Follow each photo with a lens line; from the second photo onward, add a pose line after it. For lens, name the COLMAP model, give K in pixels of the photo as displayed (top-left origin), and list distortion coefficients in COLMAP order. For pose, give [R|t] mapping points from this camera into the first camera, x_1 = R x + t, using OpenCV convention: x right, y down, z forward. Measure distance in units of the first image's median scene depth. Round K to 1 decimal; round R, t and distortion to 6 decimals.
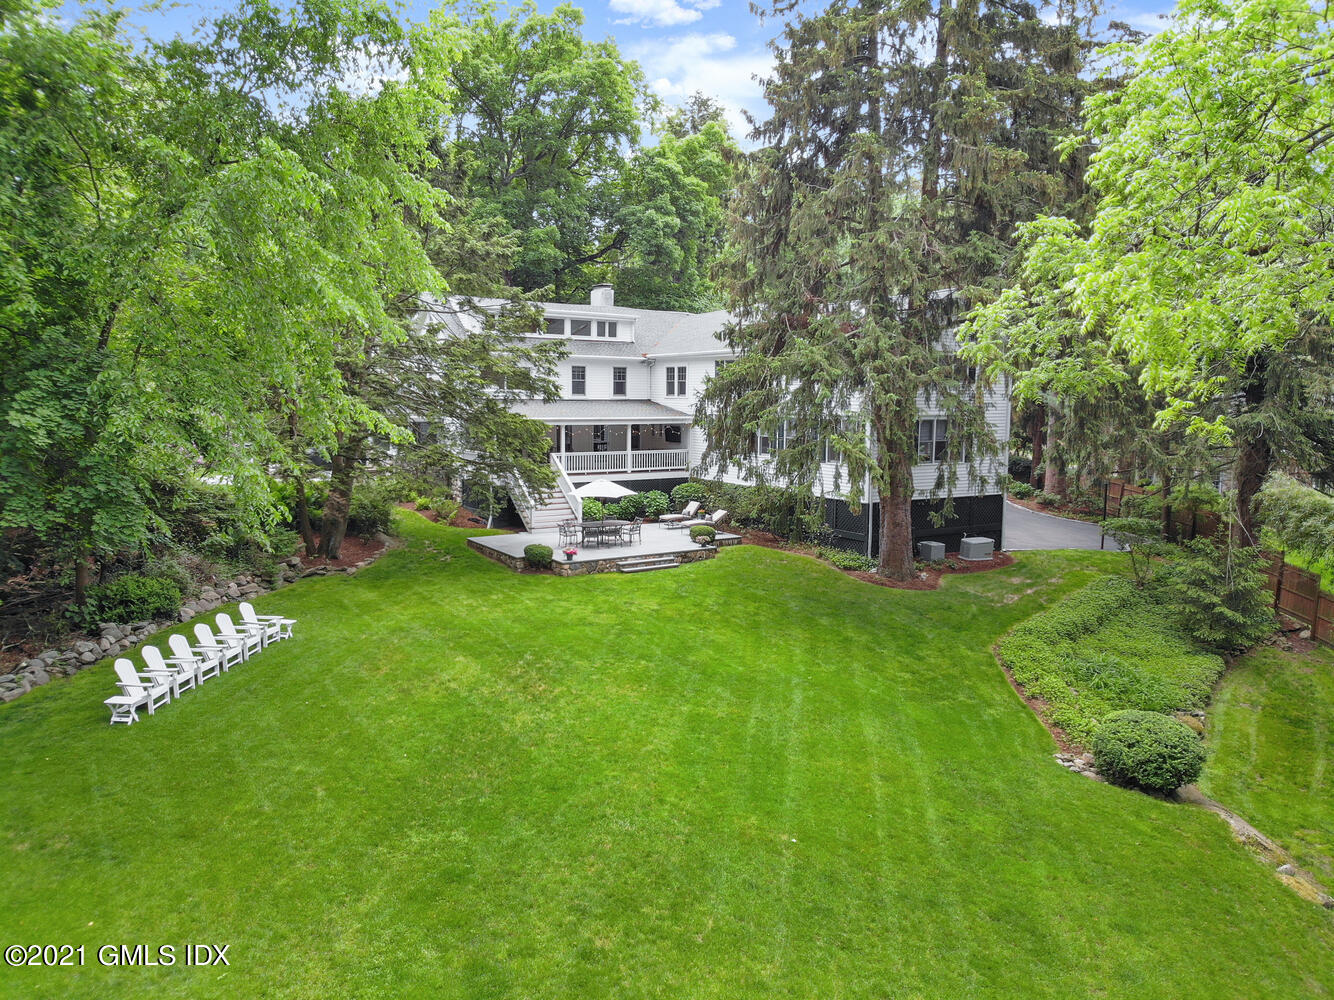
lens RADIAL K [[984.2, 0, 663.9], [0, 984.2, 505.0], [0, 0, 1]] dist [0.079003, -0.014846]
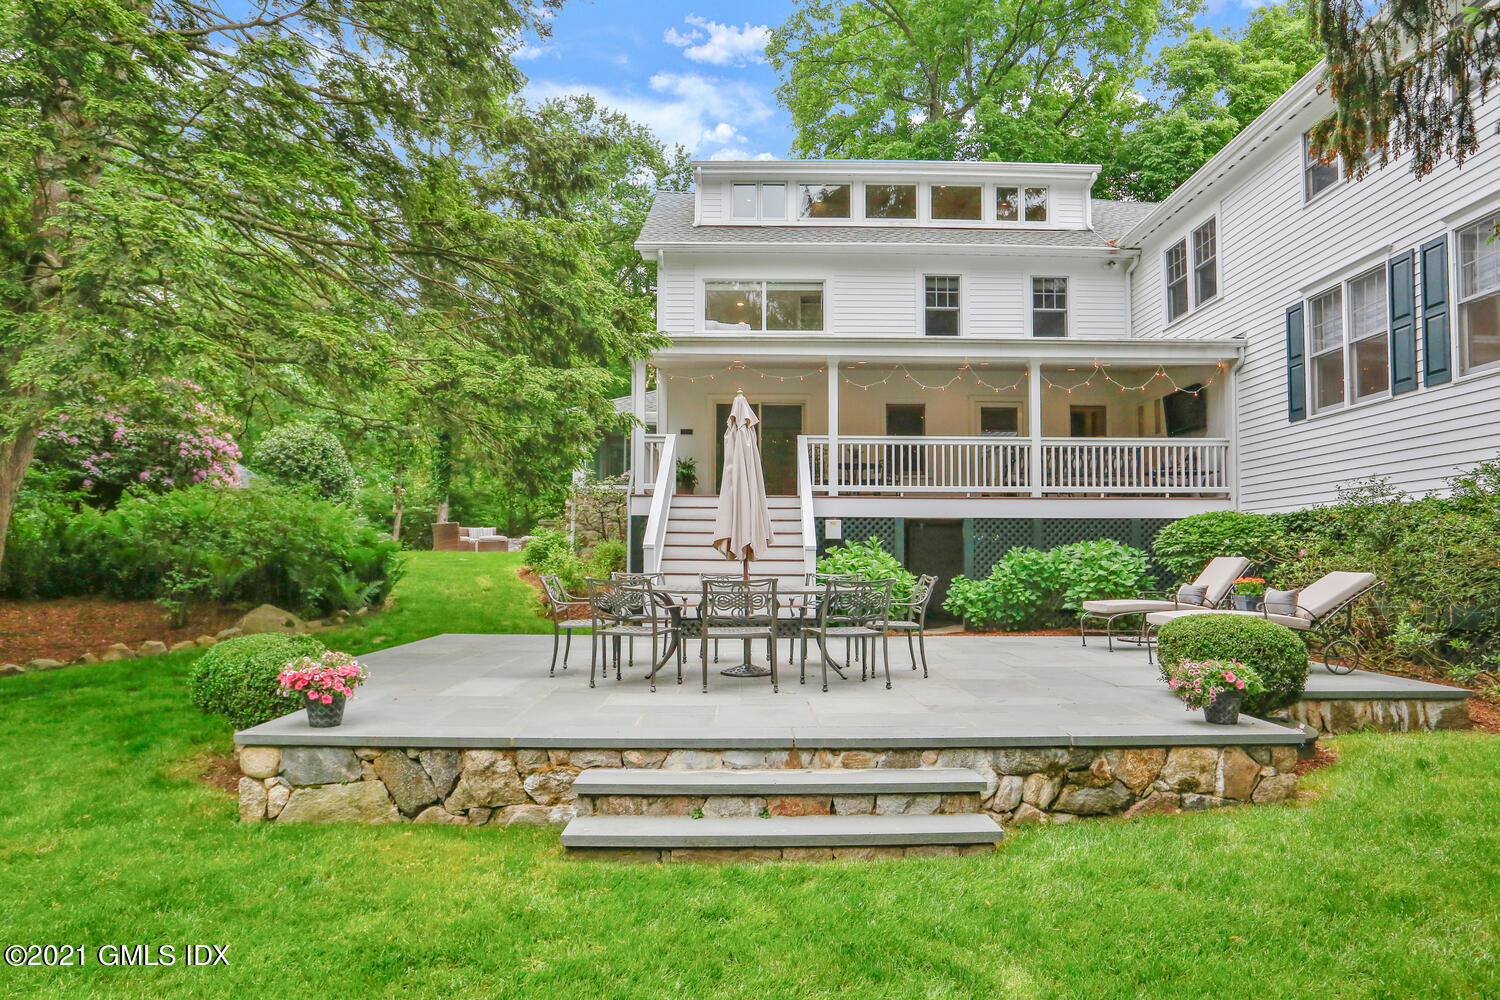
lens RADIAL K [[883.7, 0, 748.6], [0, 883.7, 504.6], [0, 0, 1]] dist [-0.030623, 0.001301]
pose [[0.852608, -0.032440, -0.521542, 0.045437], [-0.062690, 0.984513, -0.163721, 0.031144], [0.518776, 0.172285, 0.837370, 0.738509]]
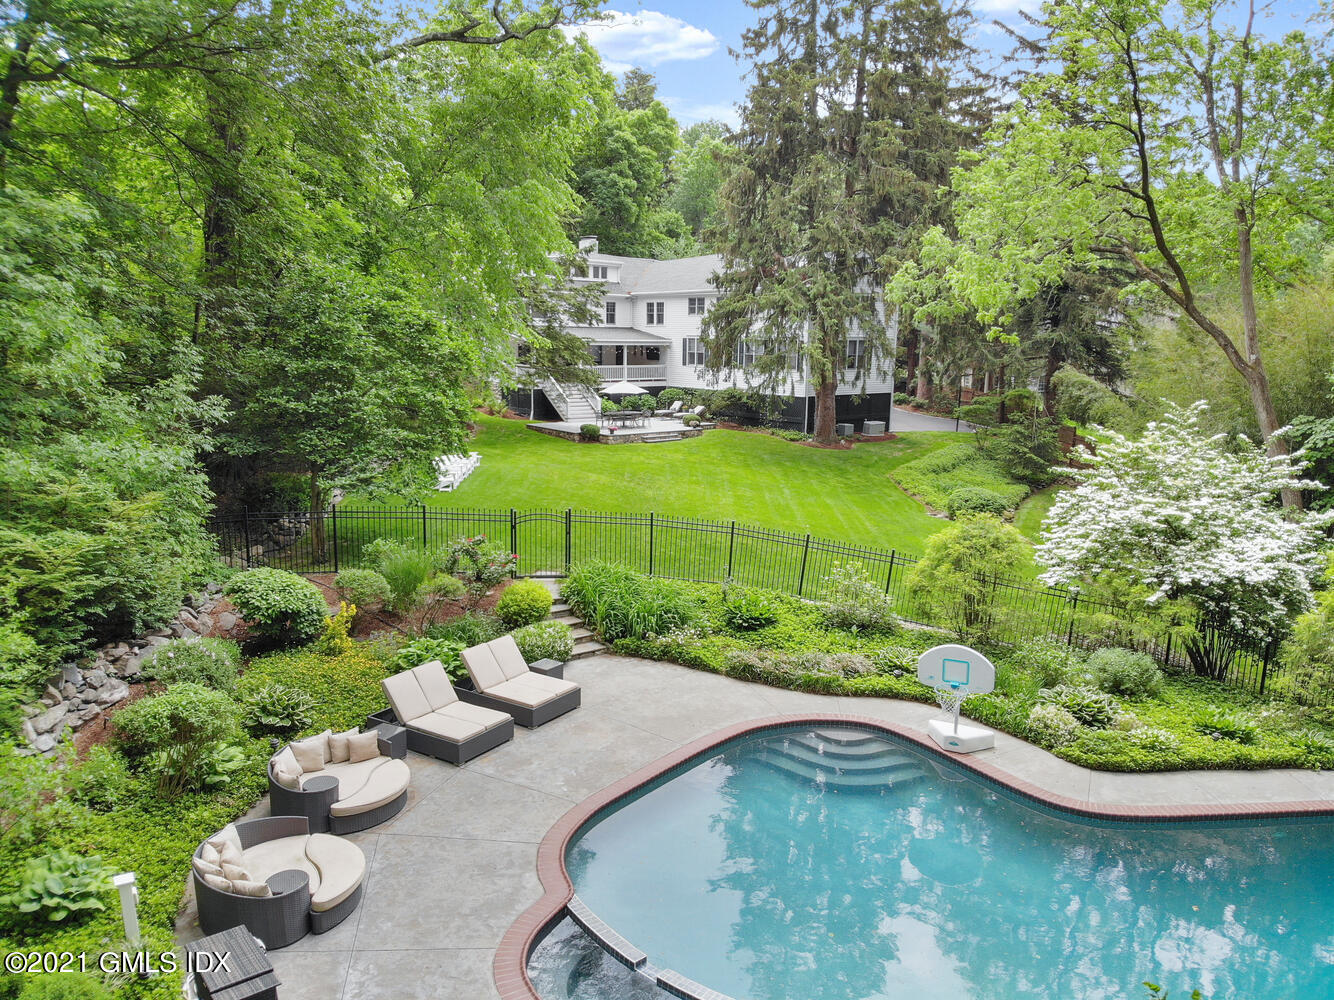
lens RADIAL K [[984.2, 0, 667.4], [0, 984.2, 512.5], [0, 0, 1]] dist [0.079003, -0.014846]
pose [[0.991989, -0.018361, 0.124986, -0.163664], [0.009878, 0.997626, 0.068159, 0.060028], [-0.125941, -0.066379, 0.989815, -0.393158]]
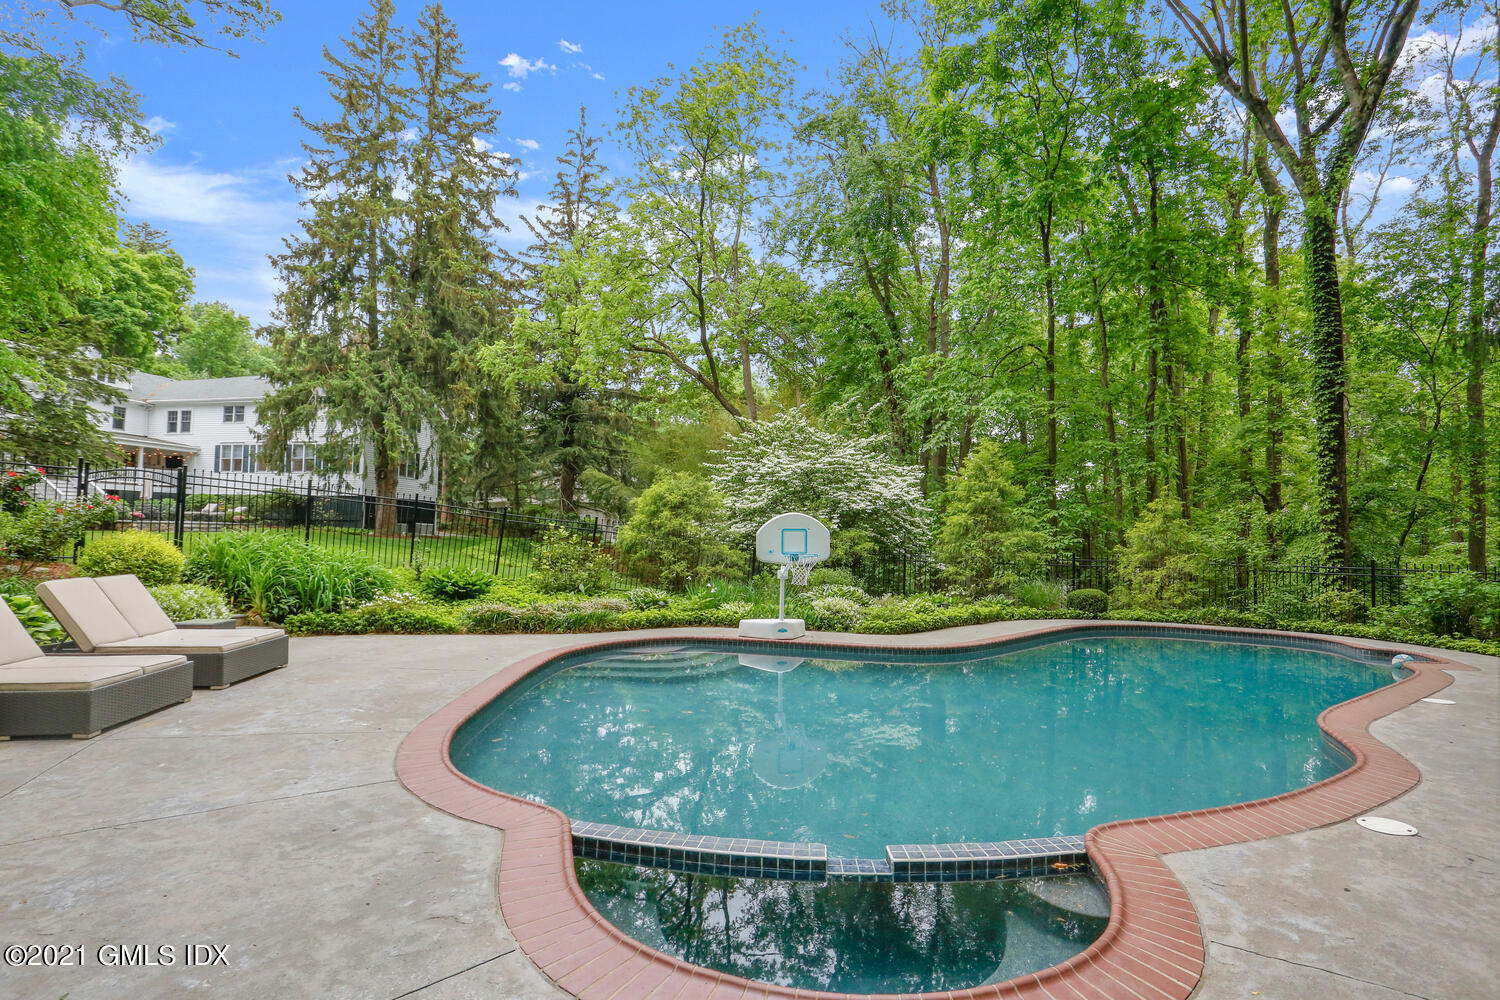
lens RADIAL K [[721.5, 0, 755.6], [0, 721.5, 506.1], [0, 0, 1]] dist [-0.032687, 0.003965]
pose [[0.655527, 0.034075, 0.754403, -0.216103], [0.074805, 0.991138, -0.109769, 0.165356], [-0.751458, 0.128390, 0.647169, -0.188649]]
